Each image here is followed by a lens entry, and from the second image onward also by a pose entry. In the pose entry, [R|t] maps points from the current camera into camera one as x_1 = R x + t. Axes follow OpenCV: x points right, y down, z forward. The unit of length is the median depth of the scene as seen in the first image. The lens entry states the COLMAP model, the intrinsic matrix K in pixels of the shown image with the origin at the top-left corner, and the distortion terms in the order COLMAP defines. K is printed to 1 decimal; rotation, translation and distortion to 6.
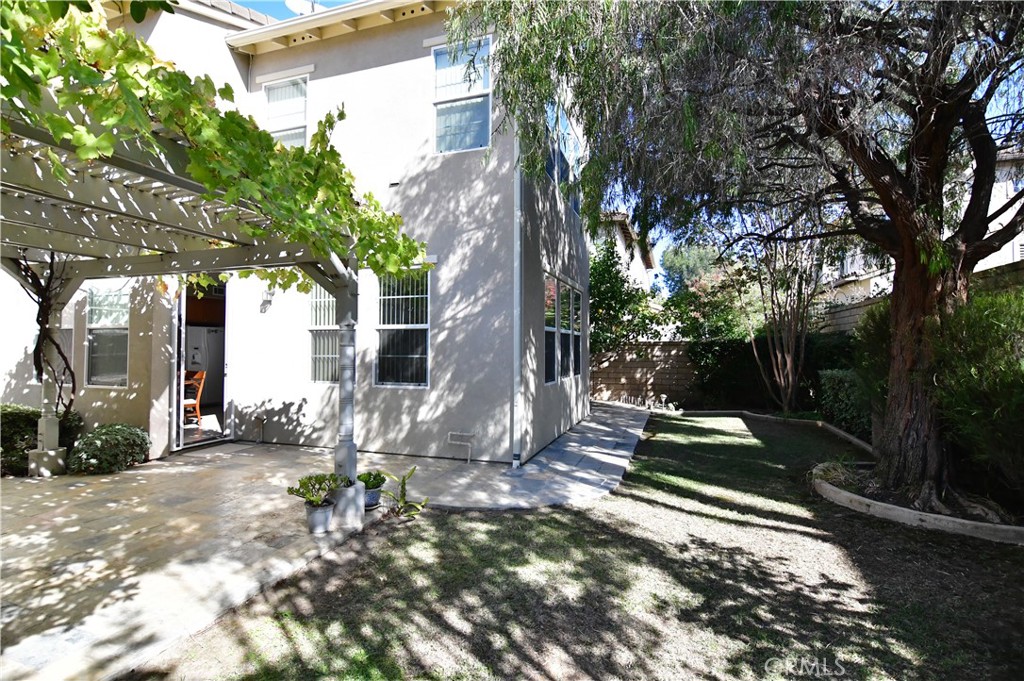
lens RADIAL K [[491.3, 0, 512.0], [0, 491.3, 340.5], [0, 0, 1]] dist [-0.002523, -0.008759]
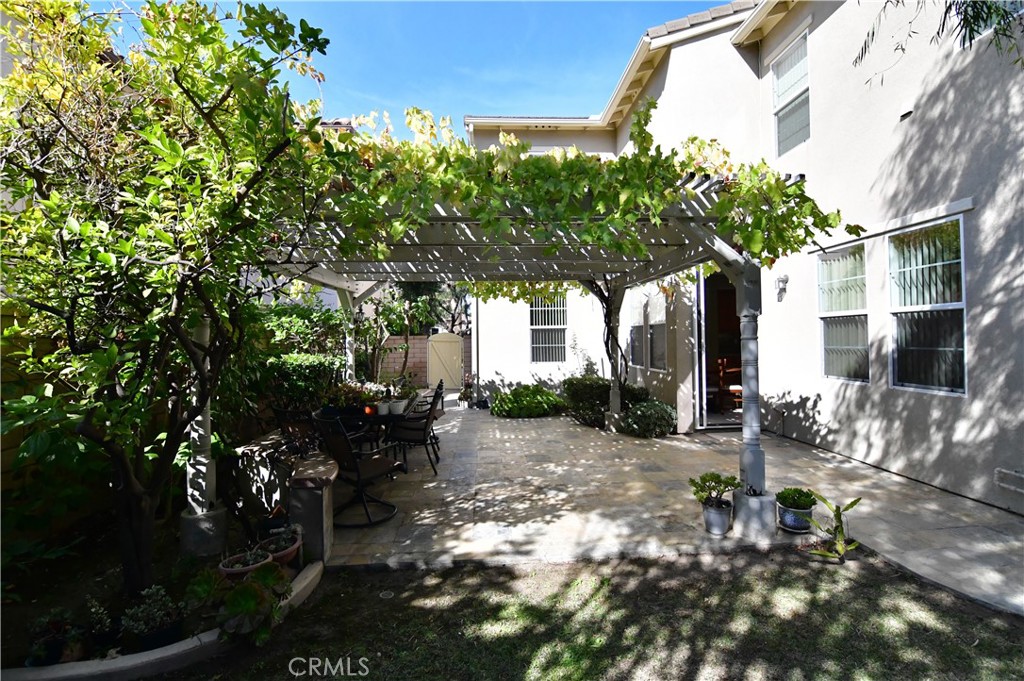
lens RADIAL K [[494.7, 0, 510.2], [0, 494.7, 334.6], [0, 0, 1]] dist [-0.006421, -0.009083]
pose [[0.358873, -0.016578, -0.933239, 0.307673], [0.035314, 0.999368, -0.004173, -0.007333], [0.932718, -0.031459, 0.359231, 0.238721]]
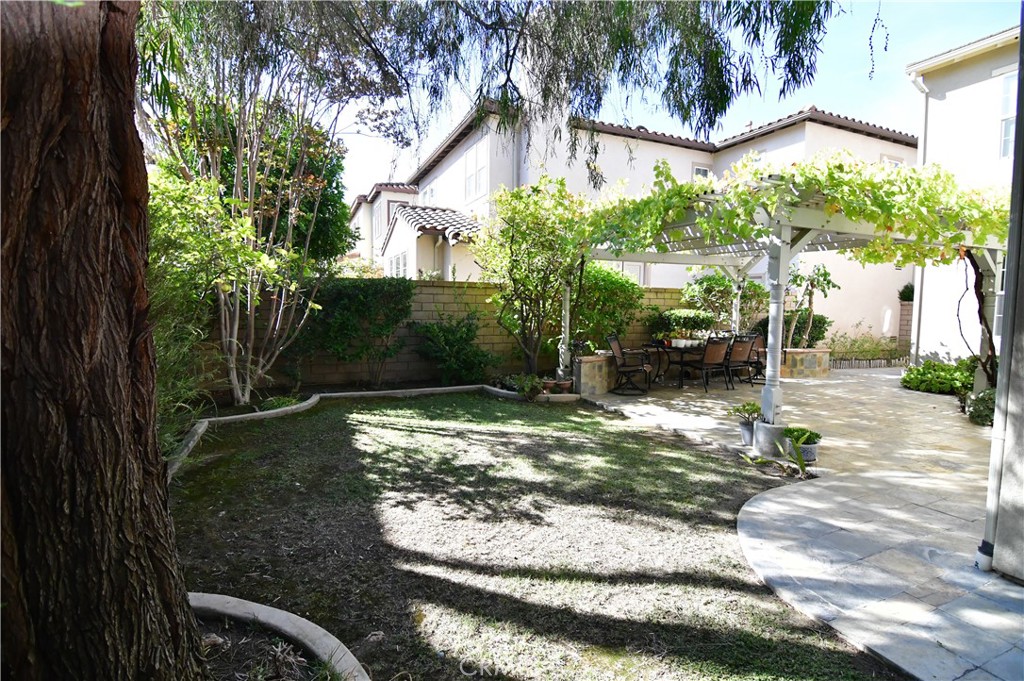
lens RADIAL K [[494.7, 0, 510.2], [0, 494.7, 334.6], [0, 0, 1]] dist [-0.006421, -0.009083]
pose [[-0.747926, 0.029204, -0.663139, 0.796421], [-0.006758, 0.998645, 0.051602, 0.026570], [0.663748, 0.043076, -0.746715, 1.299265]]
